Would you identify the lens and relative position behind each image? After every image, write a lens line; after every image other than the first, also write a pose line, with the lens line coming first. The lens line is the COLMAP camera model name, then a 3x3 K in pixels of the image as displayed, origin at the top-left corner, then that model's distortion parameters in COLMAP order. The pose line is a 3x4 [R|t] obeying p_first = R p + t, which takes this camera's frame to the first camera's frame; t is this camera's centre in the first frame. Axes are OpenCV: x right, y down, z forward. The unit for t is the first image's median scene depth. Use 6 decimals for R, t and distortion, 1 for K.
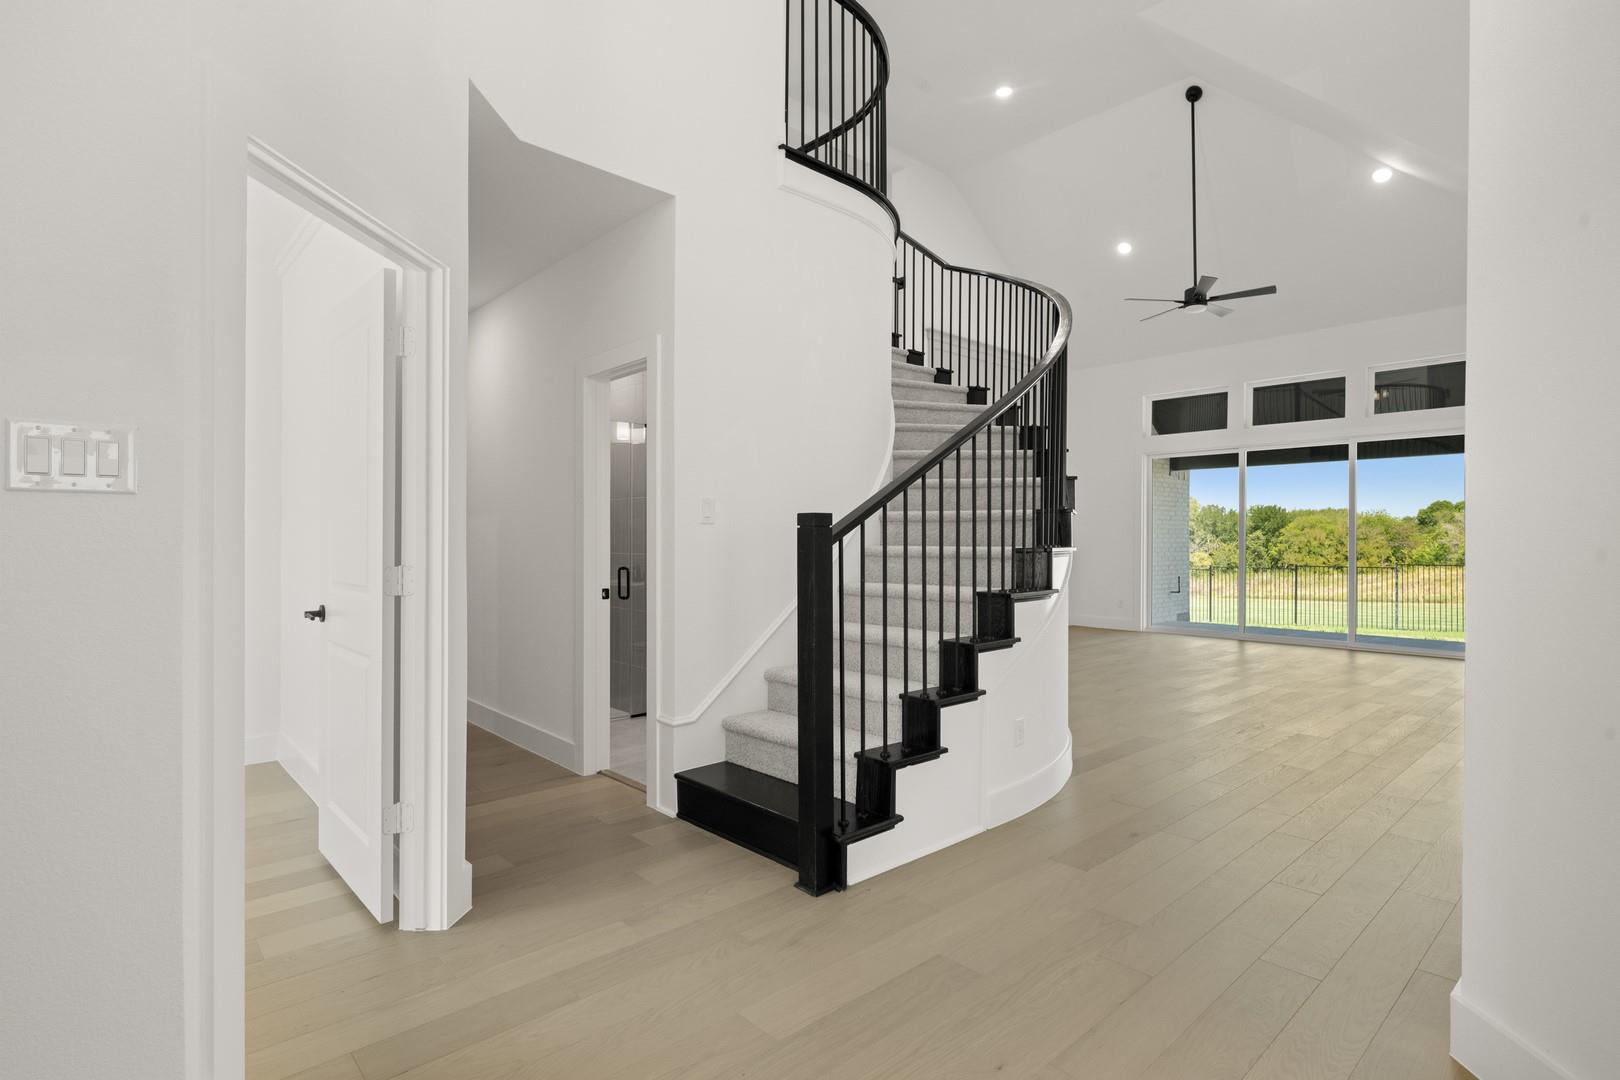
lens RADIAL K [[779.4, 0, 806.9], [0, 779.4, 543.9], [0, 0, 1]] dist [0.001727, 0.000148]
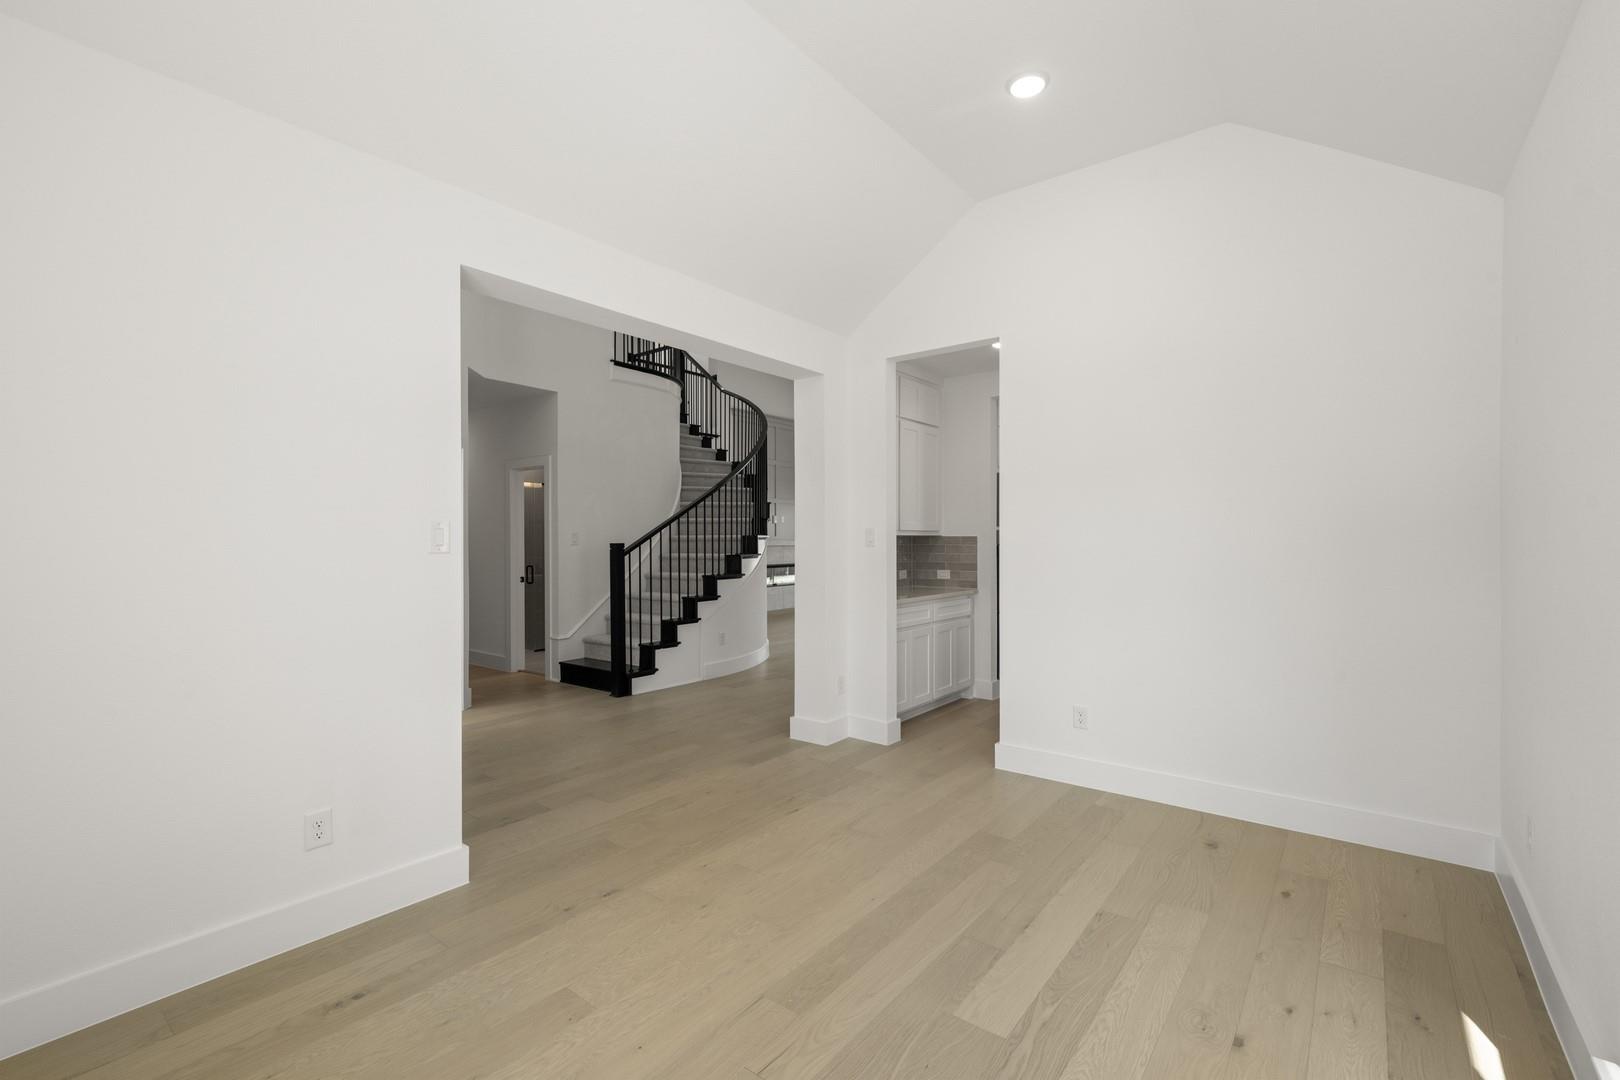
lens RADIAL K [[720.0, 0, 816.0], [0, 720.0, 537.7], [0, 0, 1]] dist [0.000206, 0.000039]
pose [[0.986992, -0.007004, 0.160617, 0.207488], [0.007310, 0.999972, -0.001315, -0.038629], [-0.160604, 0.002472, 0.987016, -1.044027]]
